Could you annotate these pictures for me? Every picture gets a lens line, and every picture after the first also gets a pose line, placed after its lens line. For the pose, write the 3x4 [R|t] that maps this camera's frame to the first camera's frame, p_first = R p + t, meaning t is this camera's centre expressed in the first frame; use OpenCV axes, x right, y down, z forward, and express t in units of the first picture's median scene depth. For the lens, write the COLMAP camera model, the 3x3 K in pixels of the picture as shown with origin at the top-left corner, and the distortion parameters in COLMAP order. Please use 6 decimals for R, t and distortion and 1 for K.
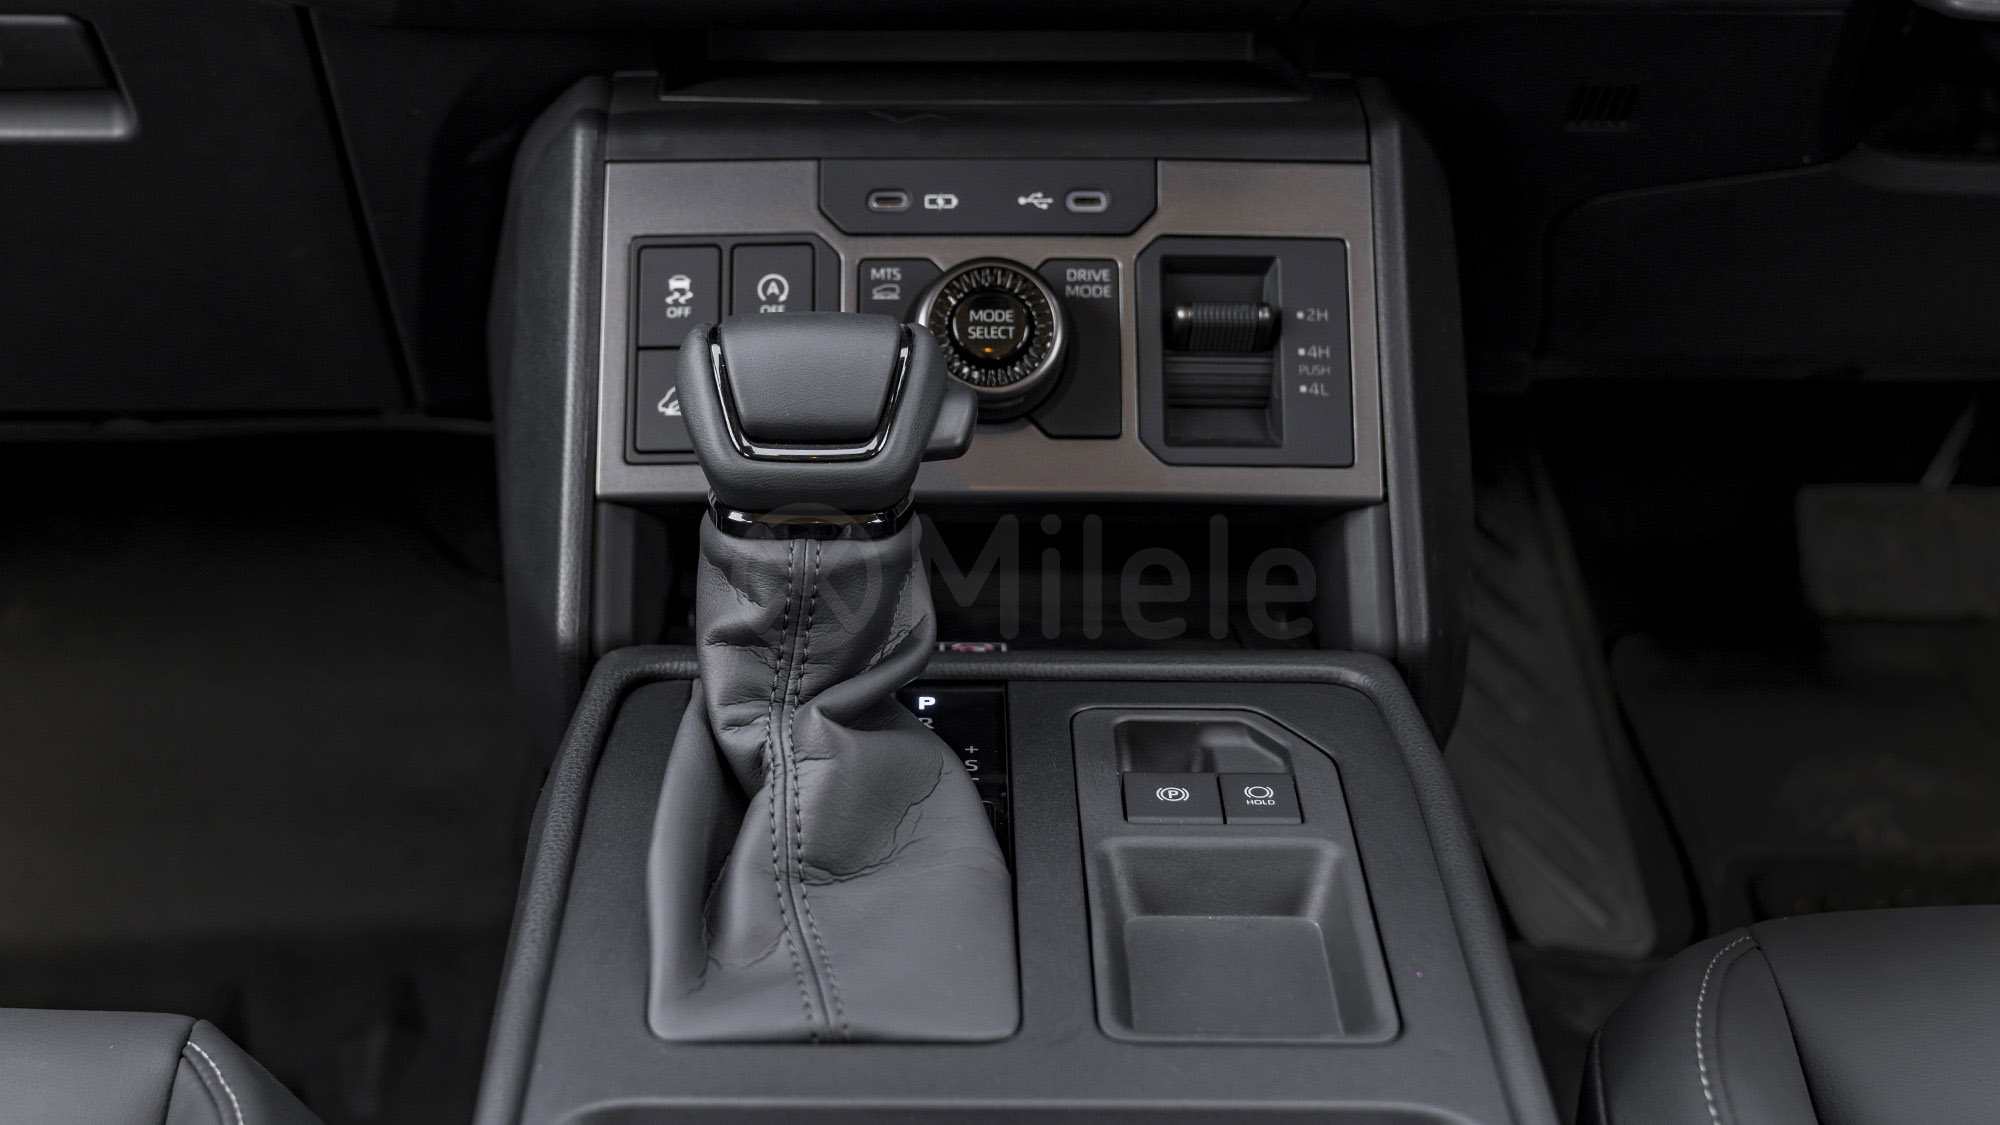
lens RADIAL K [[2393.8, 0, 994.6], [0, 2393.8, 371.3], [0, 0, 1]] dist [0.013212, 0.028232]
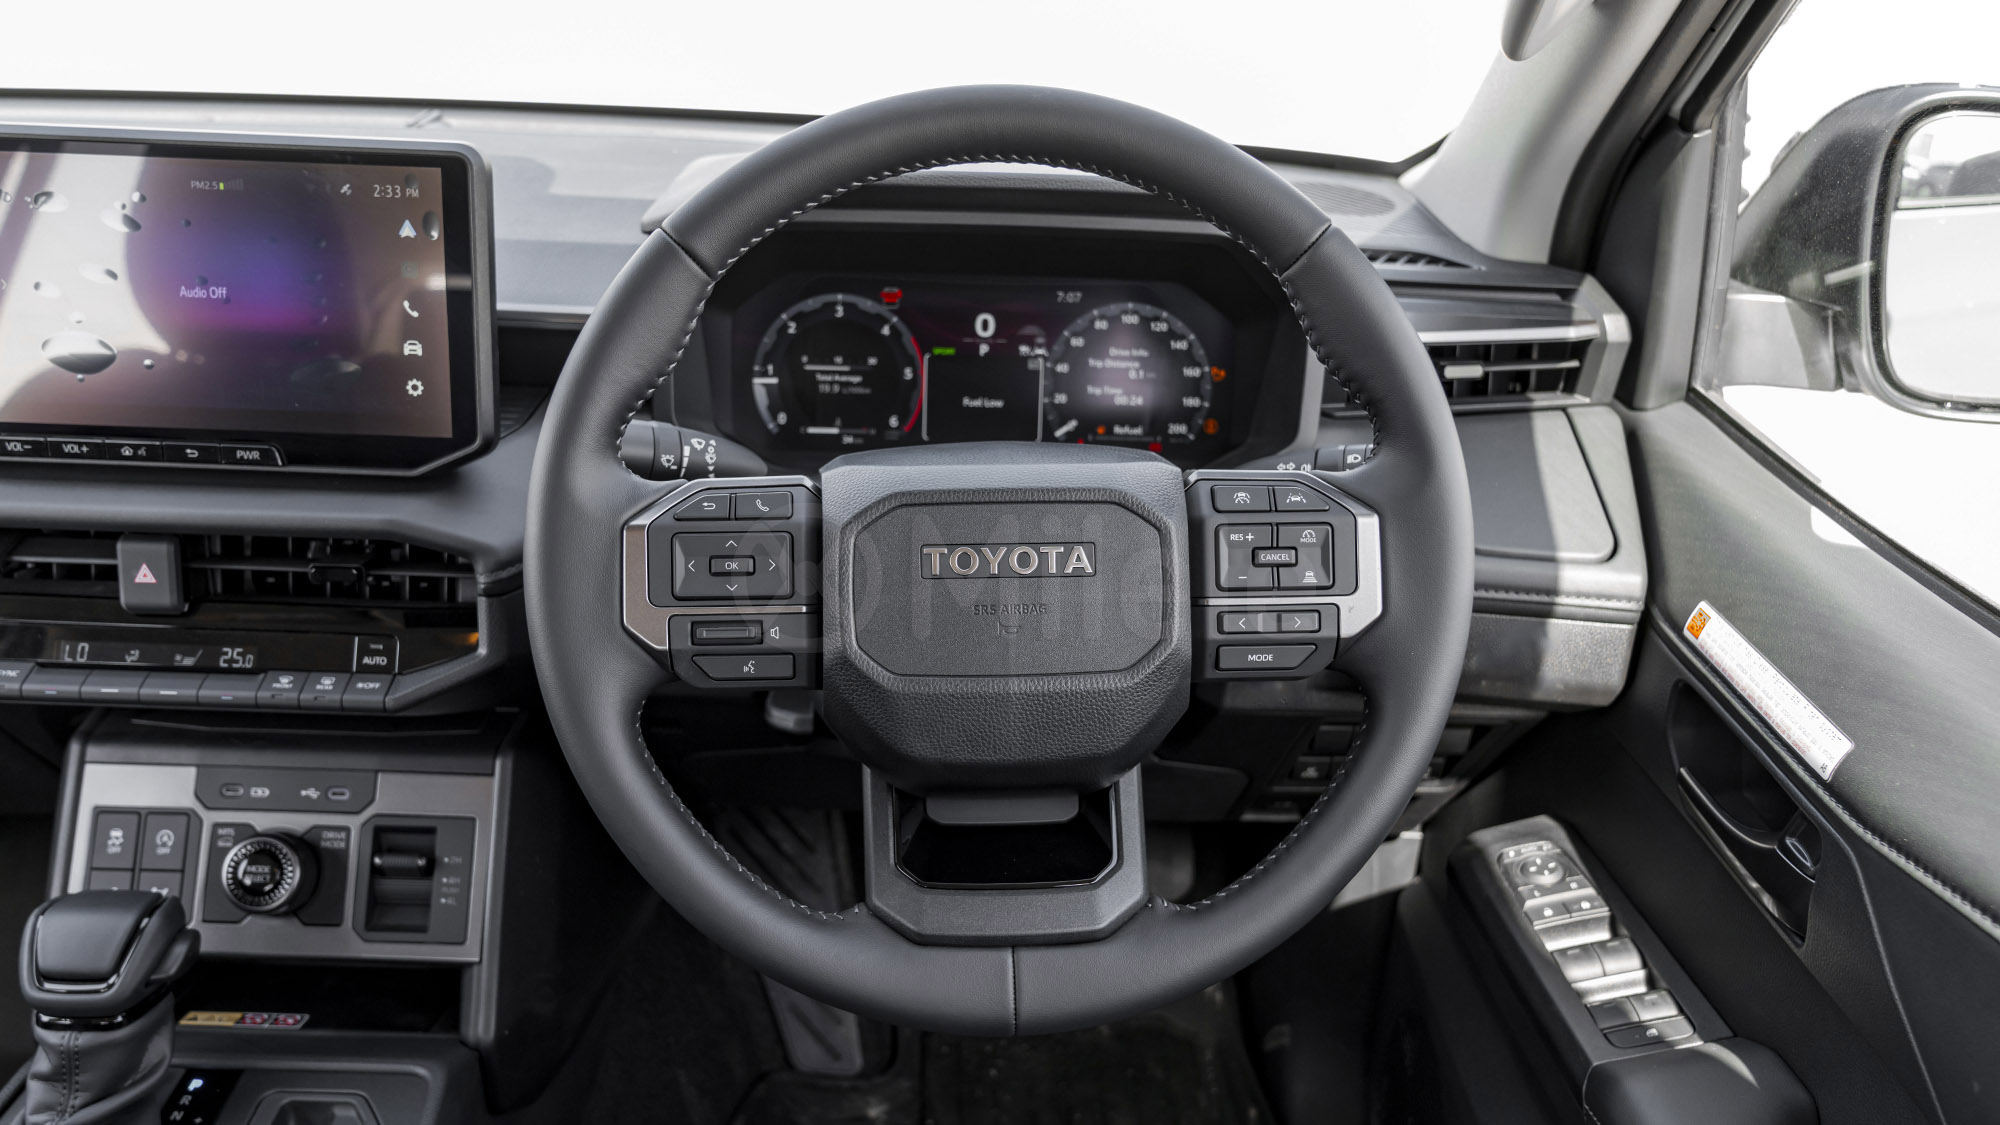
lens RADIAL K [[1369.6, 0, 1000.0], [0, 1369.6, 562.5], [0, 0, 1]] dist [-0.027072, 0.005831]
pose [[0.998854, 0.029266, 0.037871, 0.523013], [-0.030665, 0.998849, 0.036890, -0.314669], [-0.036748, -0.038009, 0.998601, -0.080508]]
